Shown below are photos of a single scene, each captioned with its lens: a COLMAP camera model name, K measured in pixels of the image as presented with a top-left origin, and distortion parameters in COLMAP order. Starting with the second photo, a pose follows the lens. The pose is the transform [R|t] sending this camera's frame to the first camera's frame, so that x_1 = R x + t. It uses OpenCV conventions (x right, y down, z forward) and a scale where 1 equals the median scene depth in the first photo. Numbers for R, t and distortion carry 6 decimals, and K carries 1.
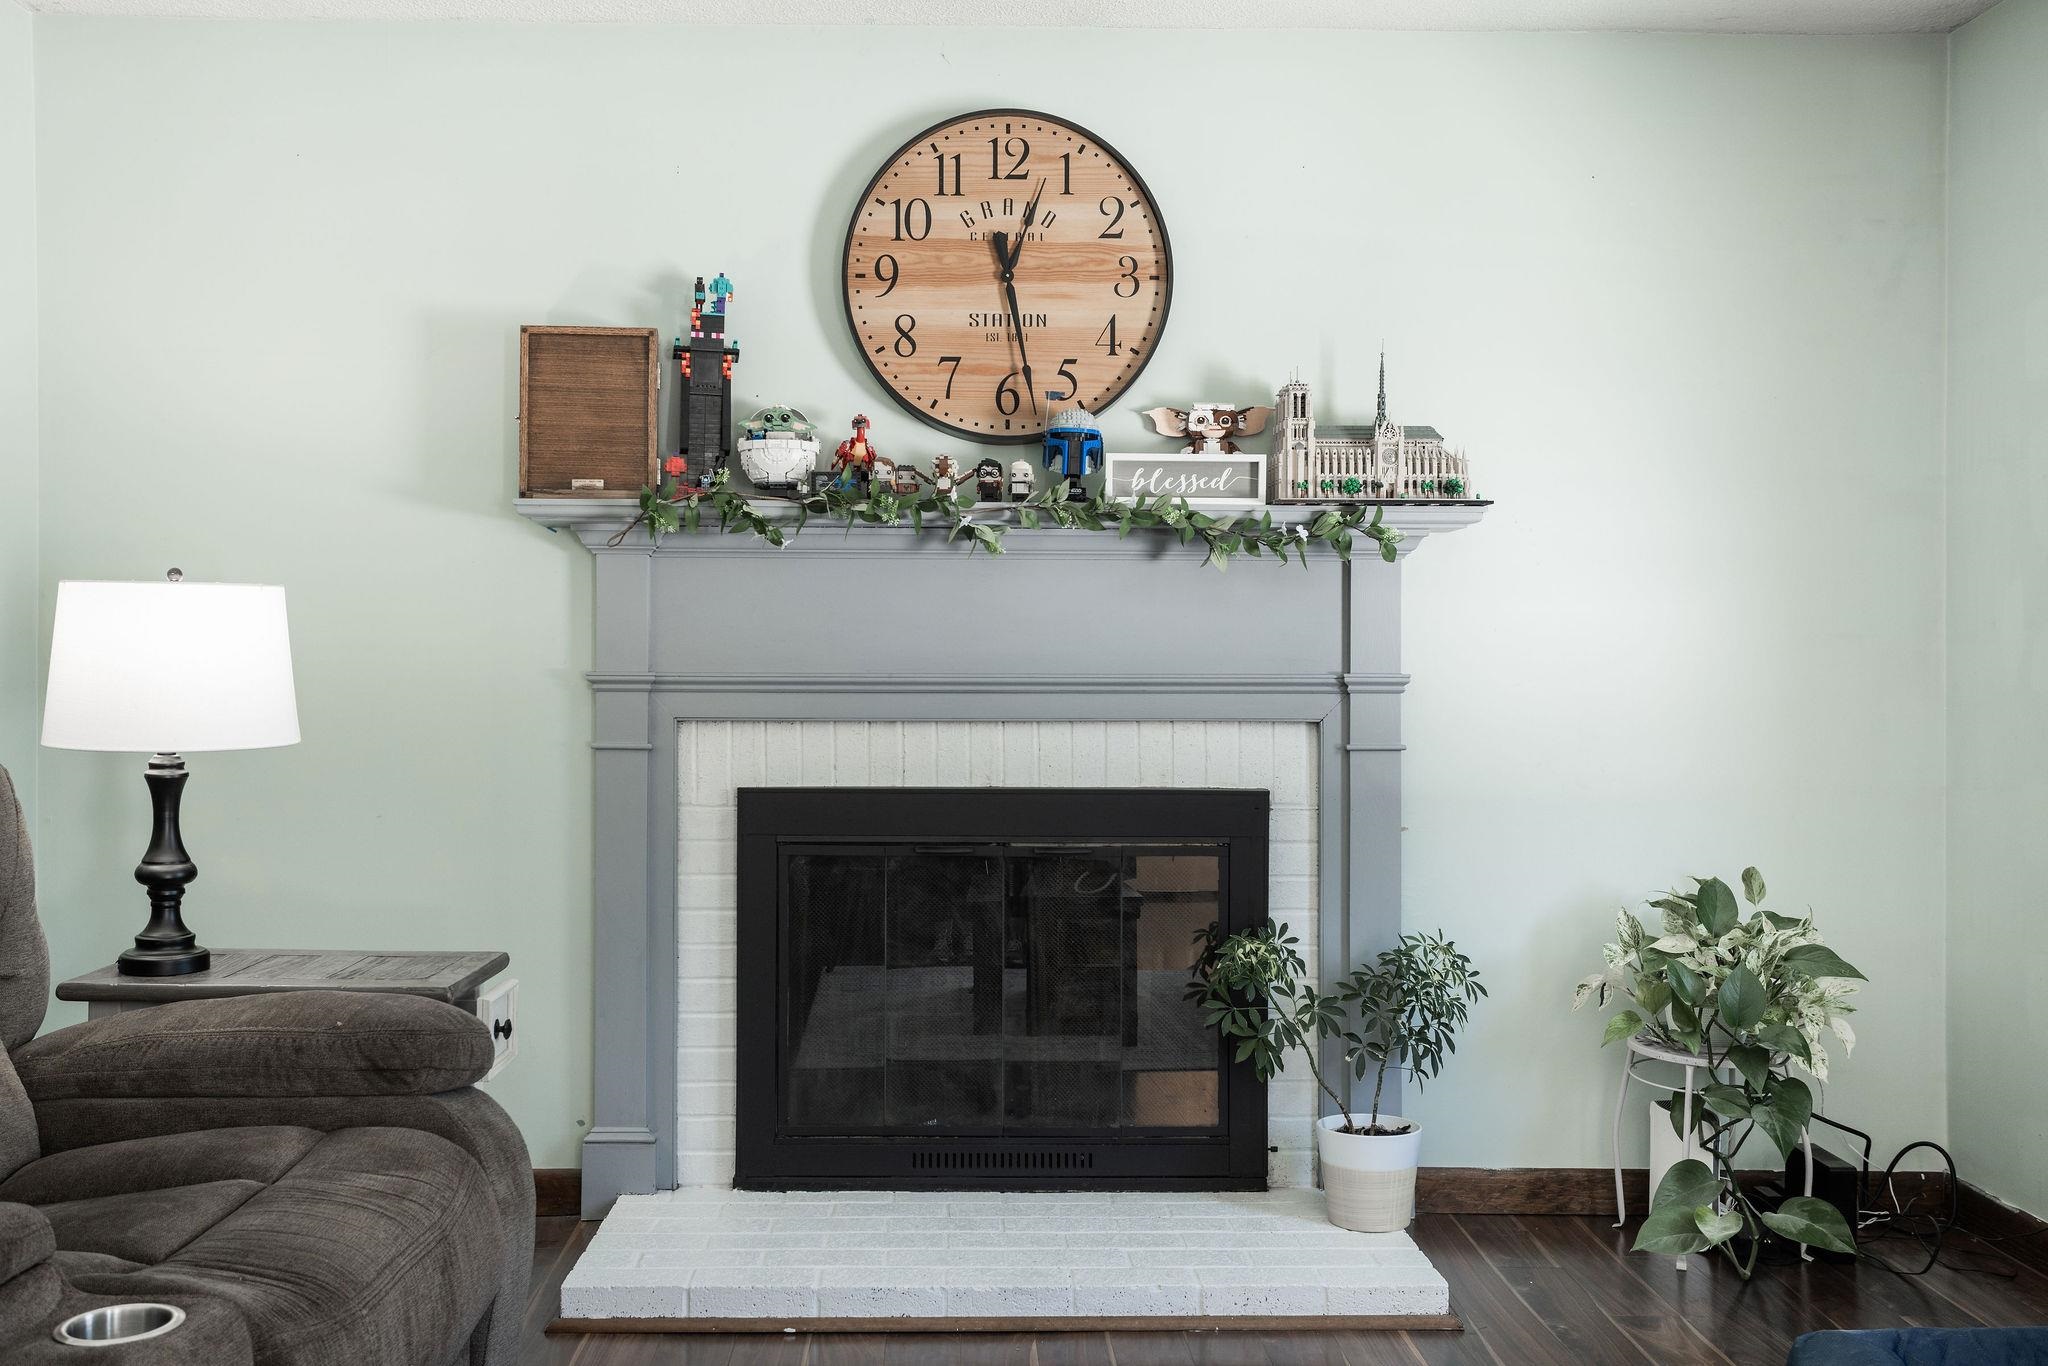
lens RADIAL K [[1986.8, 0, 1025.1], [0, 1986.8, 669.8], [0, 0, 1]] dist [0.019608, 0.000000]
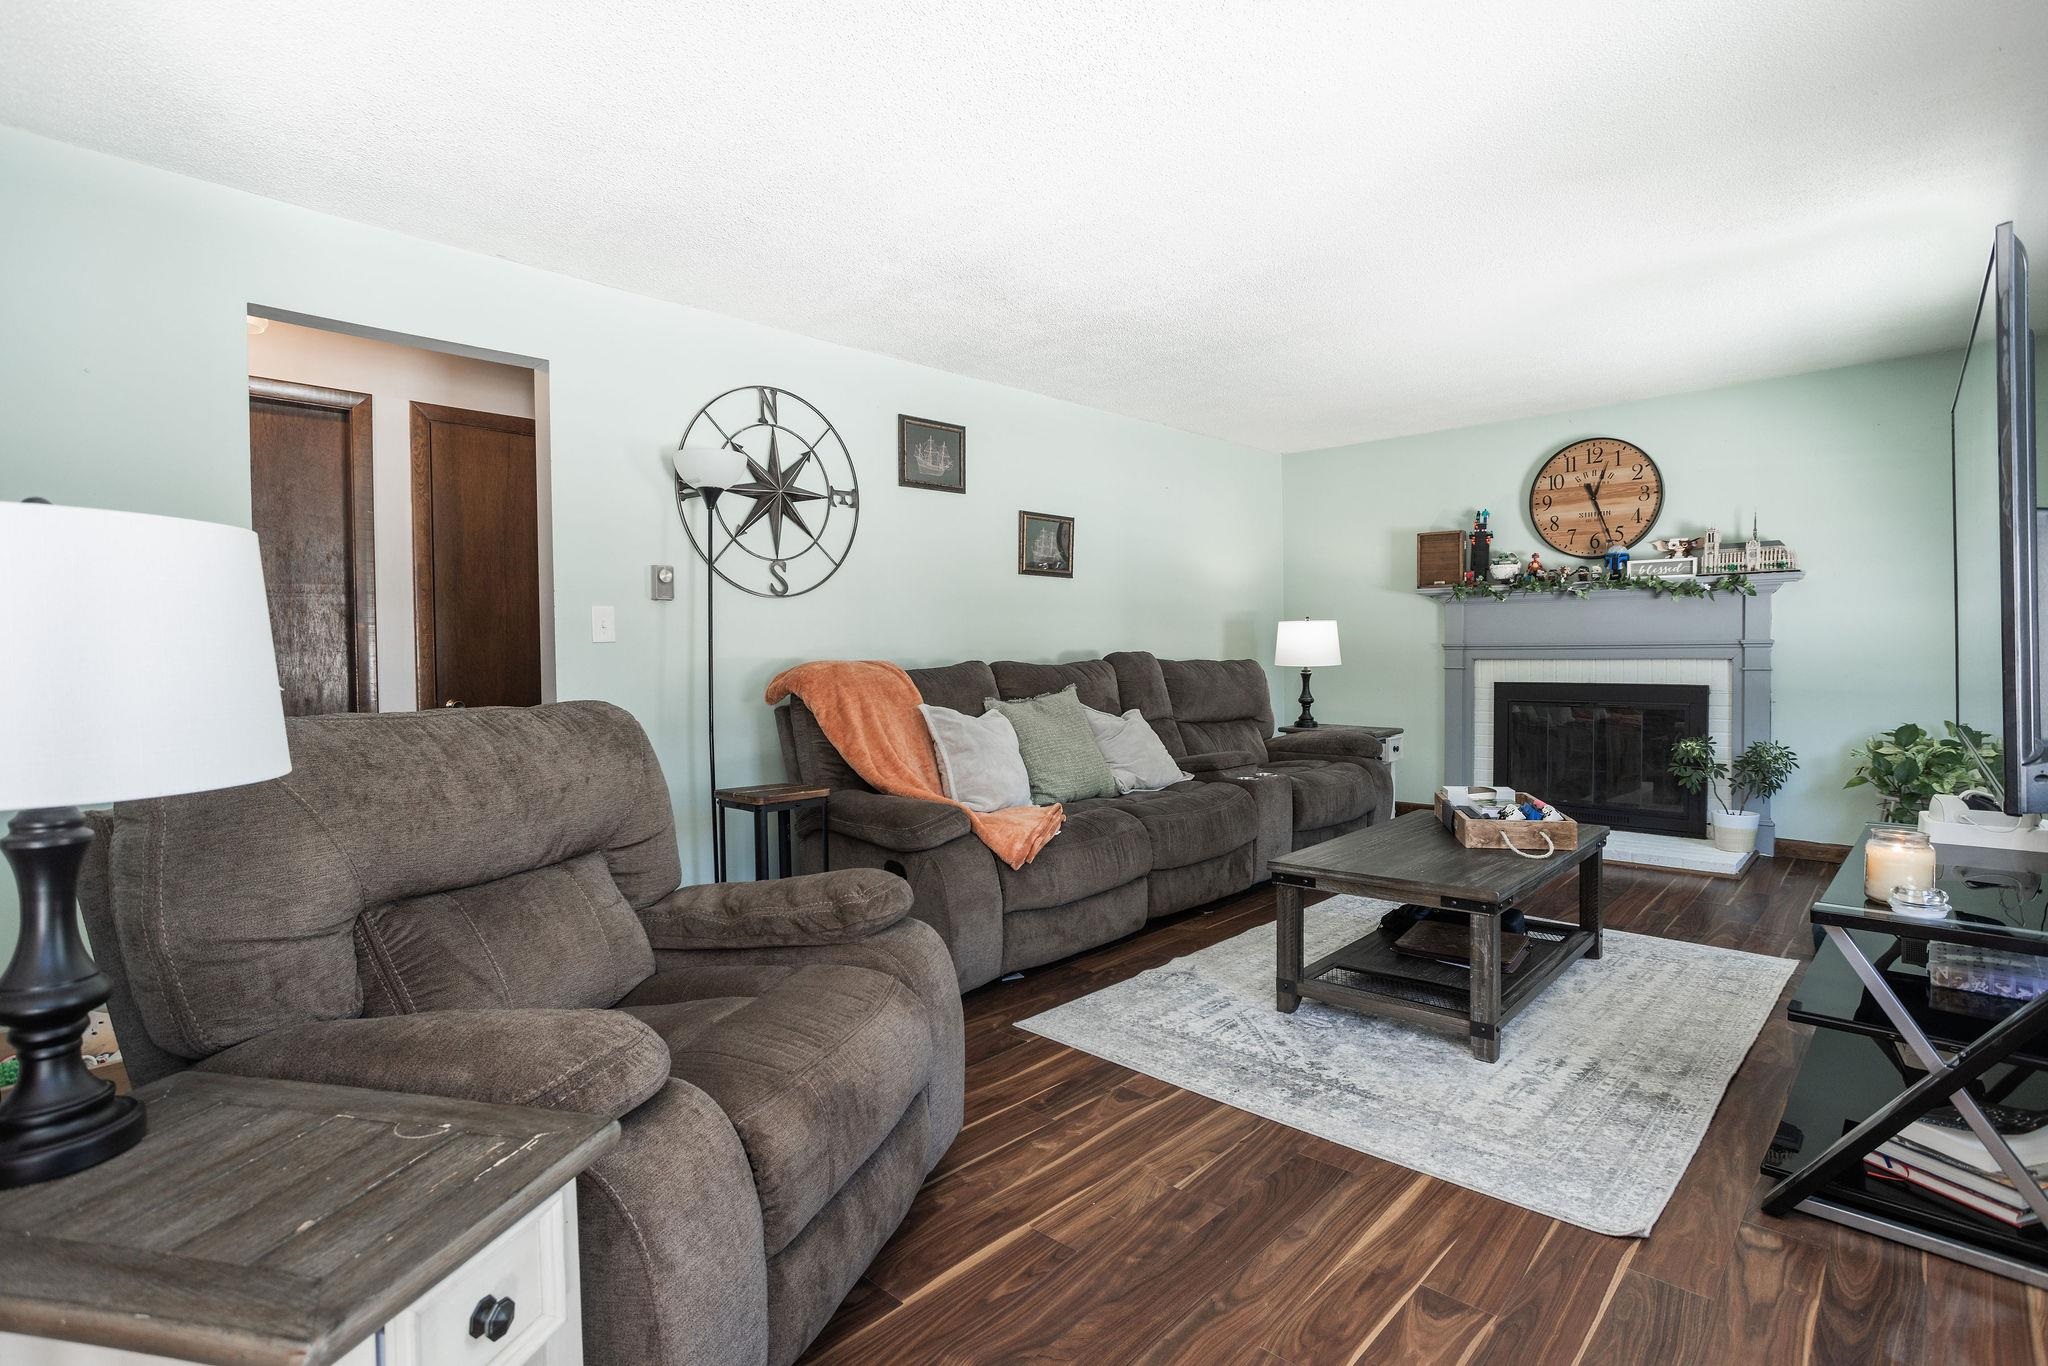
lens RADIAL K [[977.4, 0, 1024.5], [0, 977.4, 667.9], [0, 0, 1]] dist [-0.001411, 0.000002]
pose [[0.714067, 0.002954, -0.700071, 0.381054], [0.013345, 0.999752, 0.017830, 0.003219], [0.699950, -0.022074, 0.713851, -0.535283]]
